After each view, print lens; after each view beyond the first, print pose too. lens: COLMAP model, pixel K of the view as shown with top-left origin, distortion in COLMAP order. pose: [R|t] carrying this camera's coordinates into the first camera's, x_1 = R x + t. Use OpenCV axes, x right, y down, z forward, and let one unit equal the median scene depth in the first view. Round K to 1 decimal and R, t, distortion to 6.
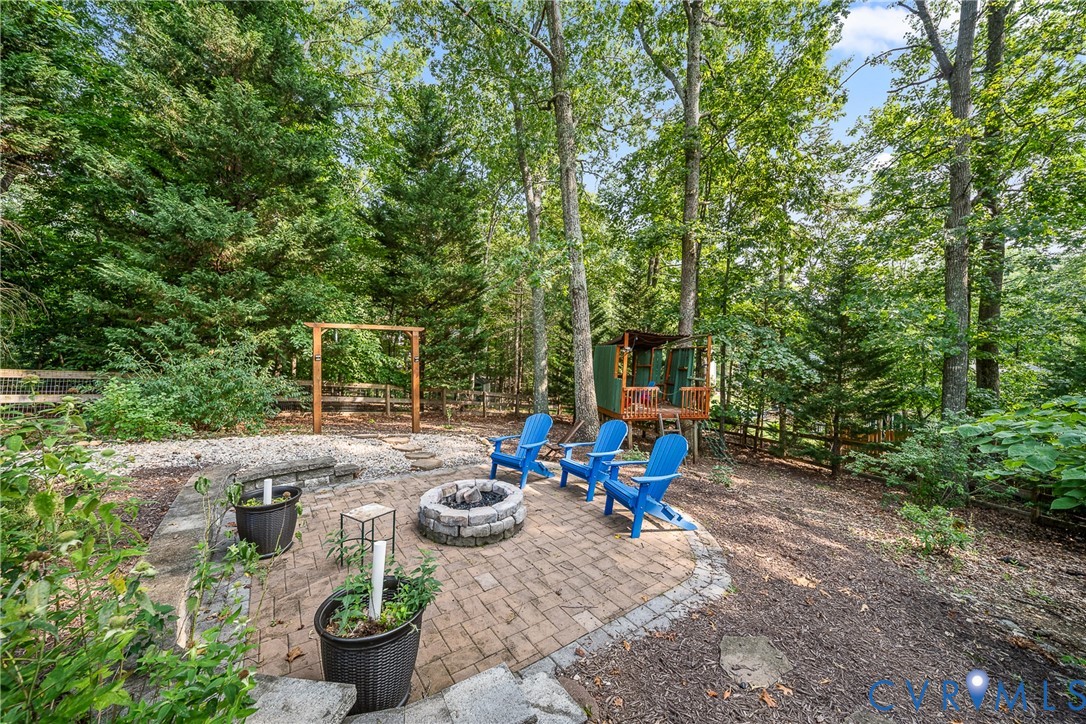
lens RADIAL K [[380.7, 0, 541.8], [0, 380.7, 350.4], [0, 0, 1]] dist [-0.000483, -0.000037]
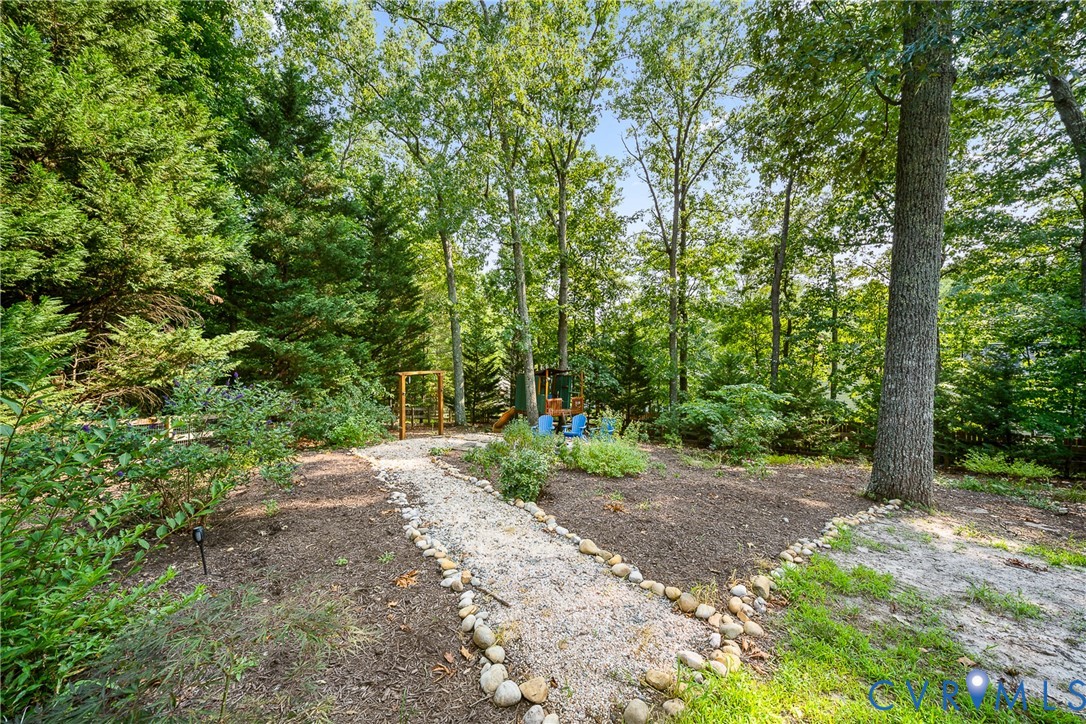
lens RADIAL K [[380.7, 0, 541.8], [0, 380.7, 350.4], [0, 0, 1]] dist [-0.000483, -0.000037]
pose [[0.873801, 0.003048, 0.486274, -0.635595], [0.009352, 0.999690, -0.023070, -0.088566], [-0.486194, 0.024706, 0.873502, -0.547031]]
